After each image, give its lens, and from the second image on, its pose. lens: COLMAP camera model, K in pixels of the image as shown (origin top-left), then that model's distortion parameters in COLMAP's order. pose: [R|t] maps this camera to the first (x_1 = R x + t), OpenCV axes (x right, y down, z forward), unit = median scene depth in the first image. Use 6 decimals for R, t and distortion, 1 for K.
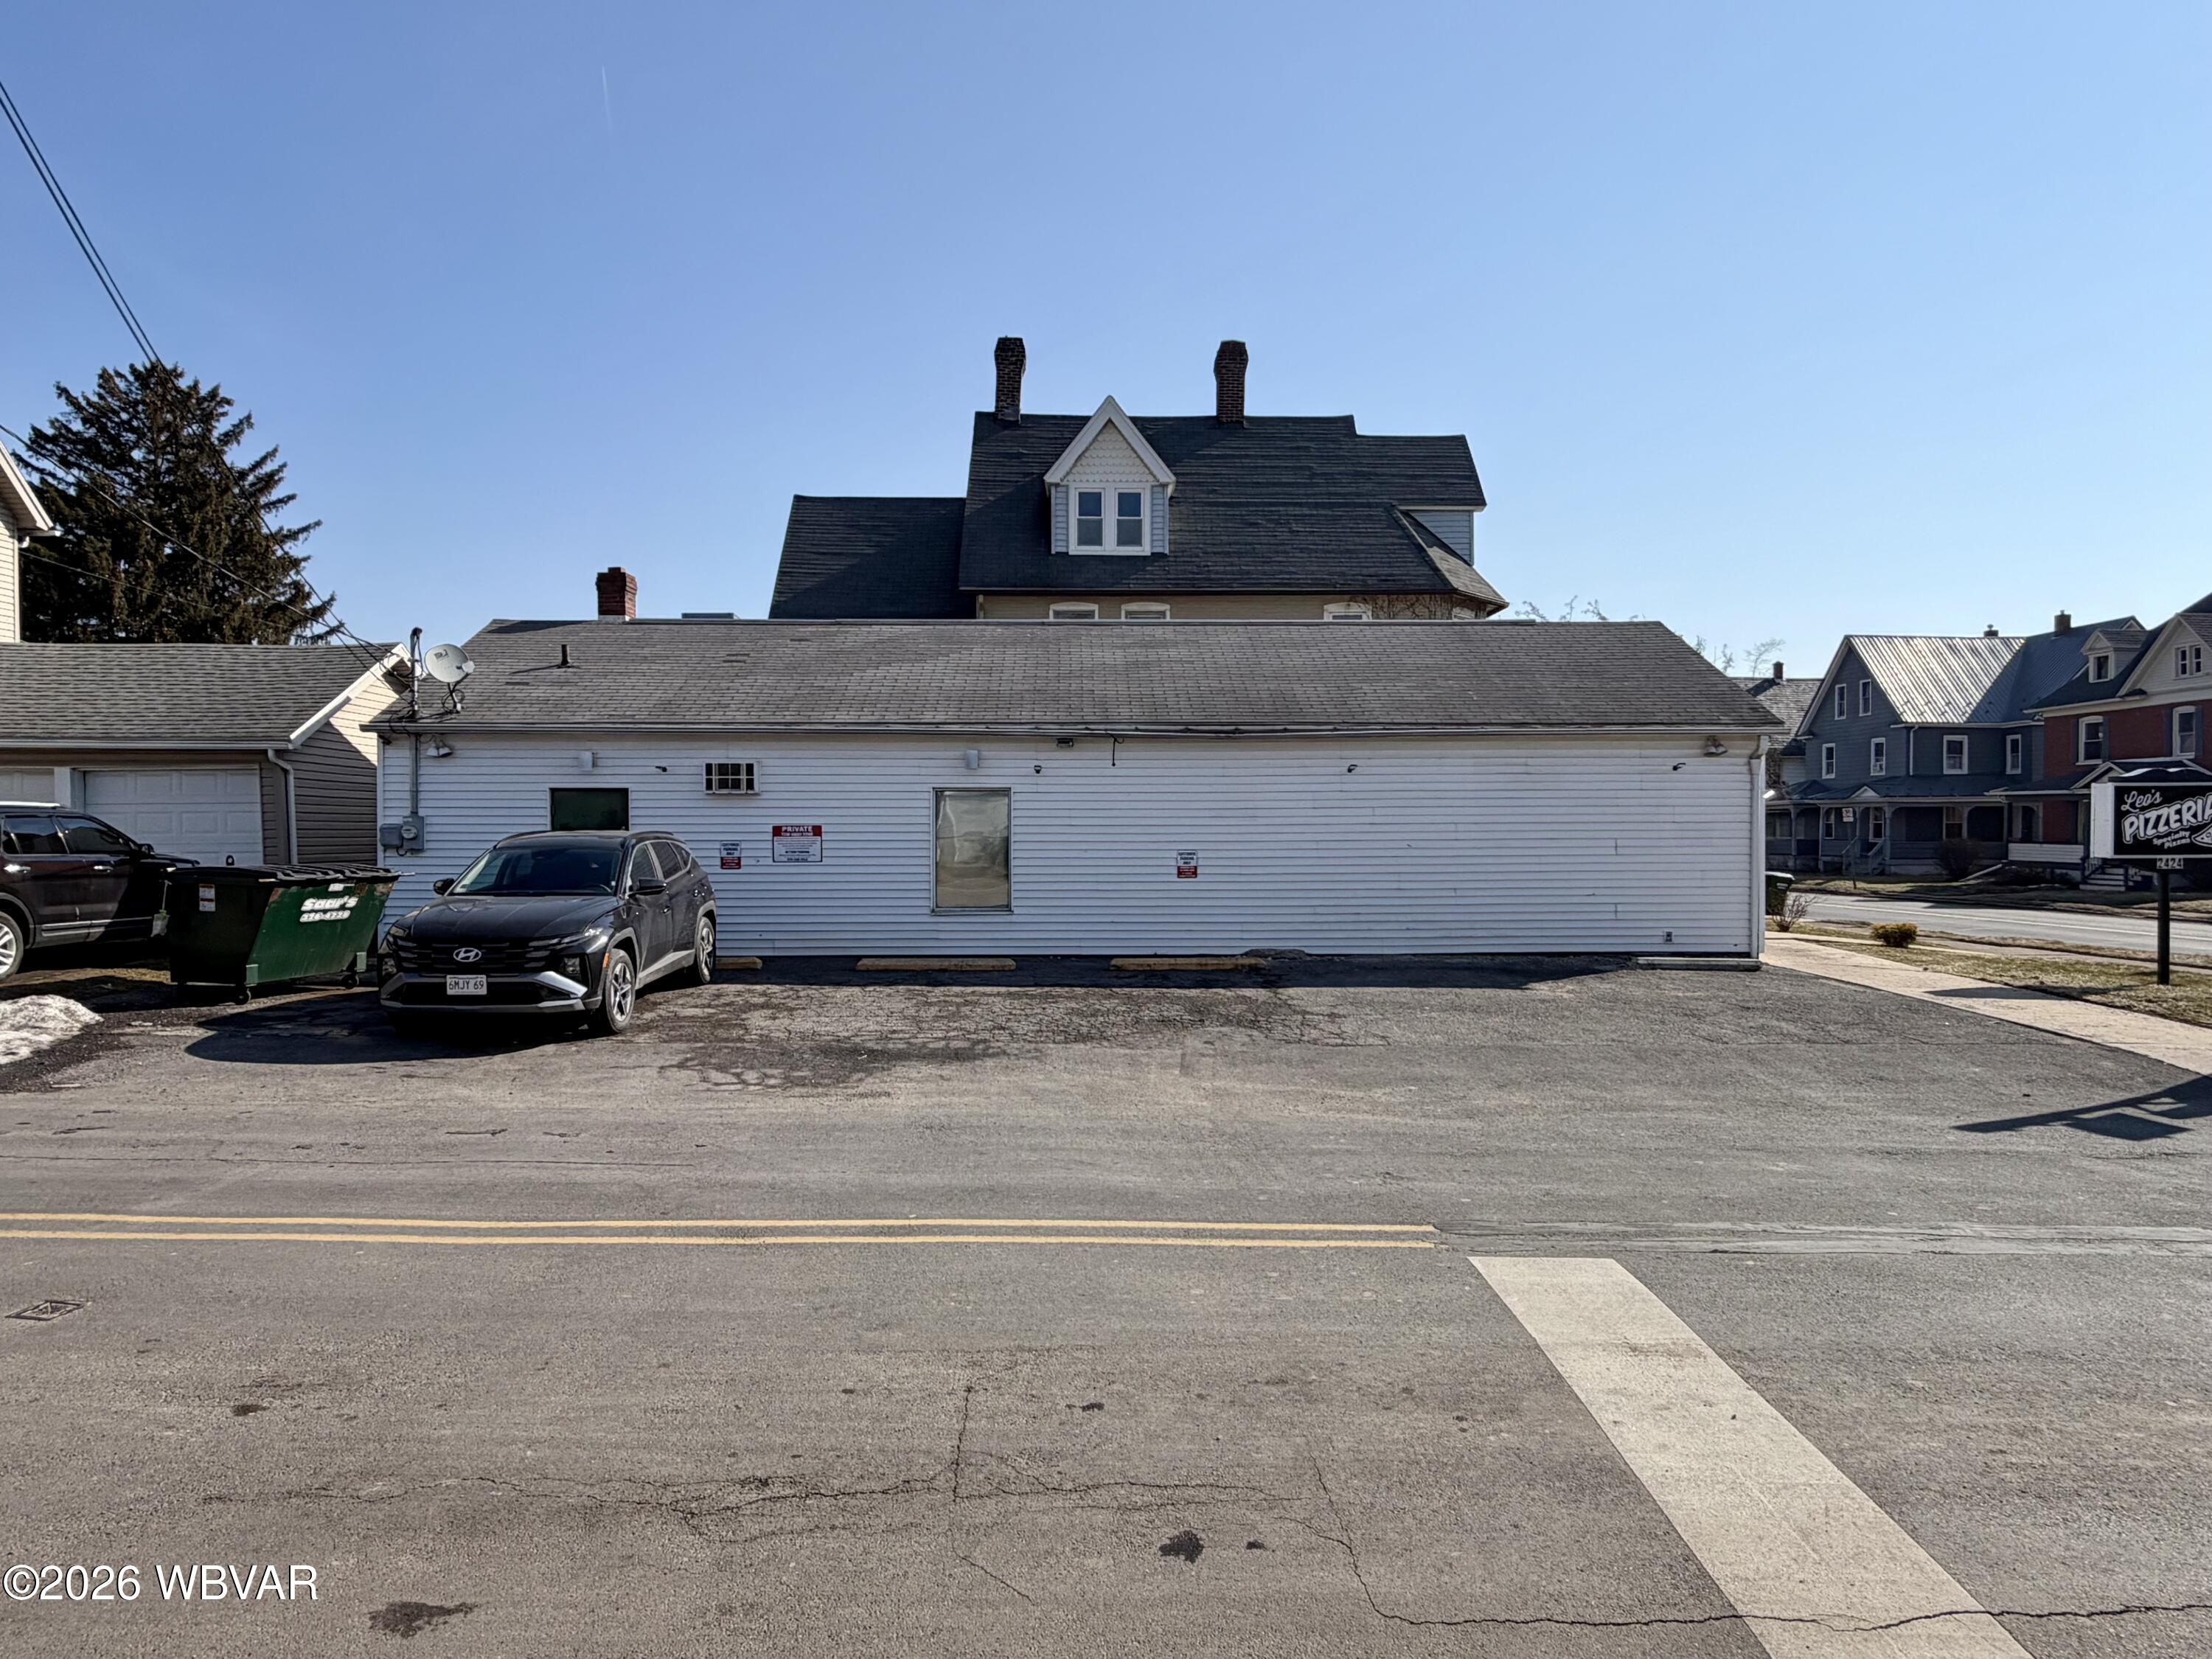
lens RADIAL K [[1360.1, 0, 1100.8], [0, 1360.1, 841.4], [0, 0, 1]] dist [0.001677, 0.003434]
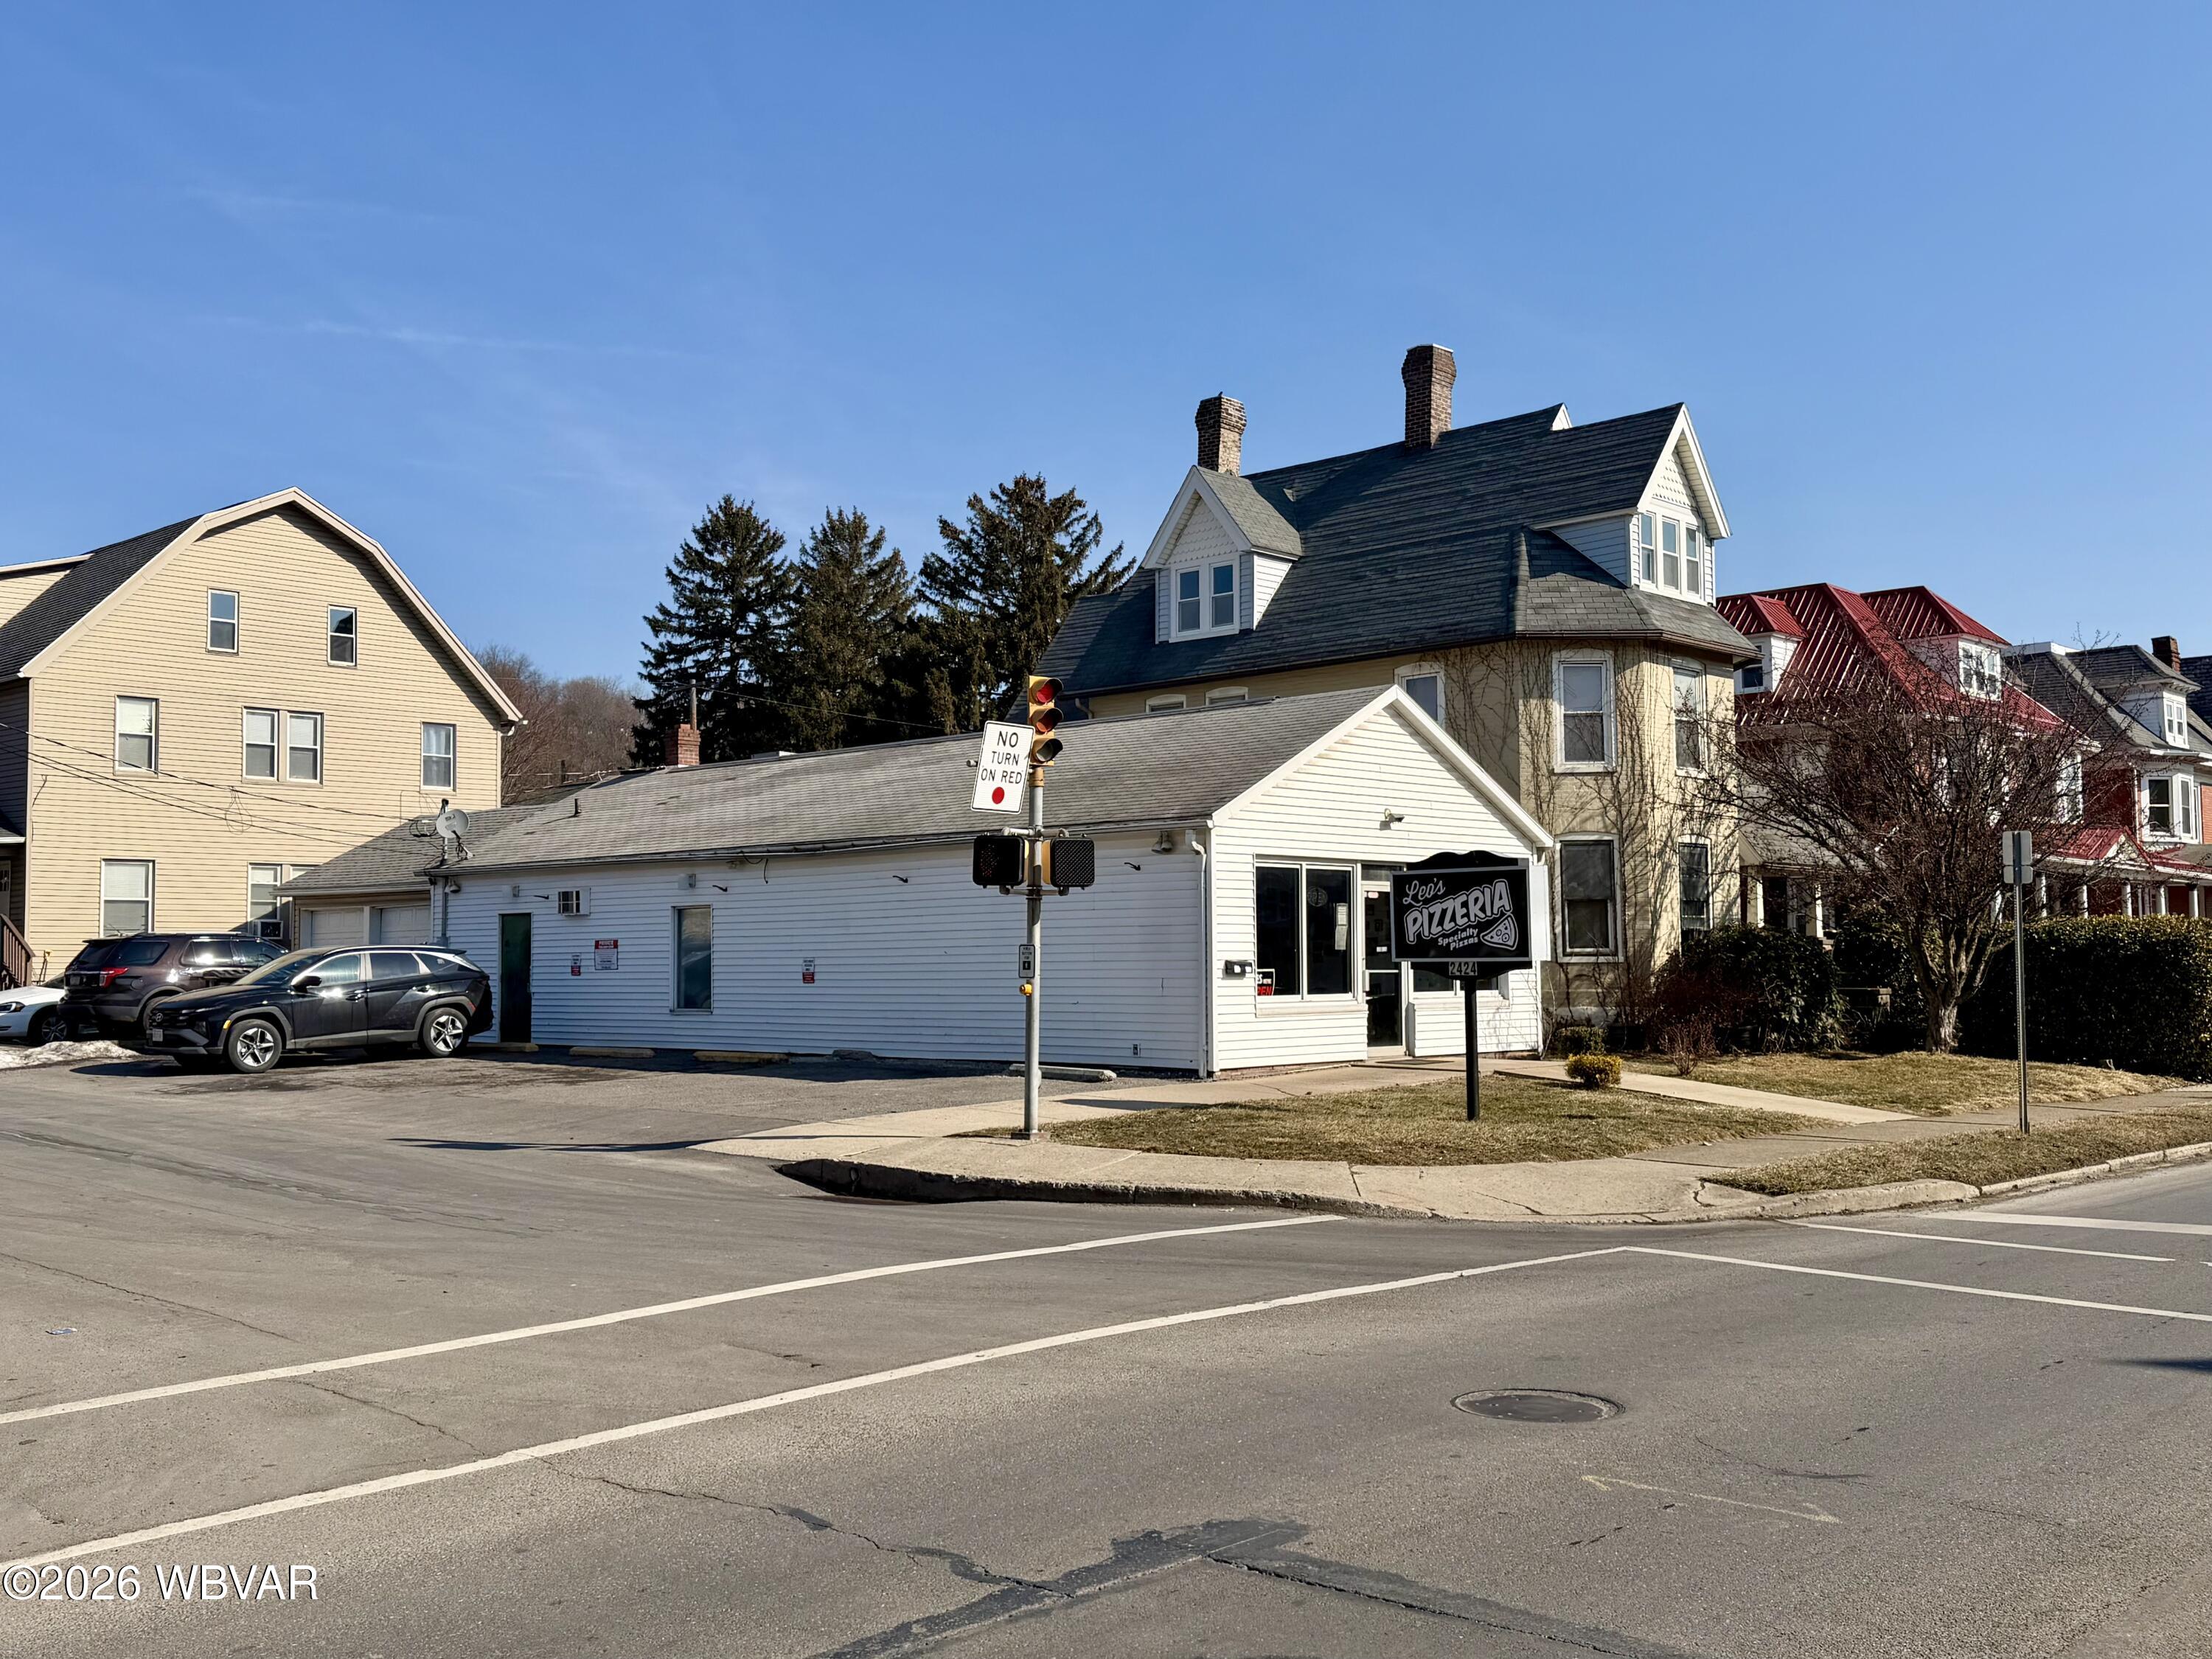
lens RADIAL K [[2098.1, 0, 1084.0], [0, 2098.1, 831.6], [0, 0, 1]] dist [0.103653, 0.000000]
pose [[0.702038, -0.047139, -0.710577, 1.427629], [-0.003238, 0.997585, -0.069377, 0.021298], [0.712132, 0.051006, 0.700190, -0.035590]]
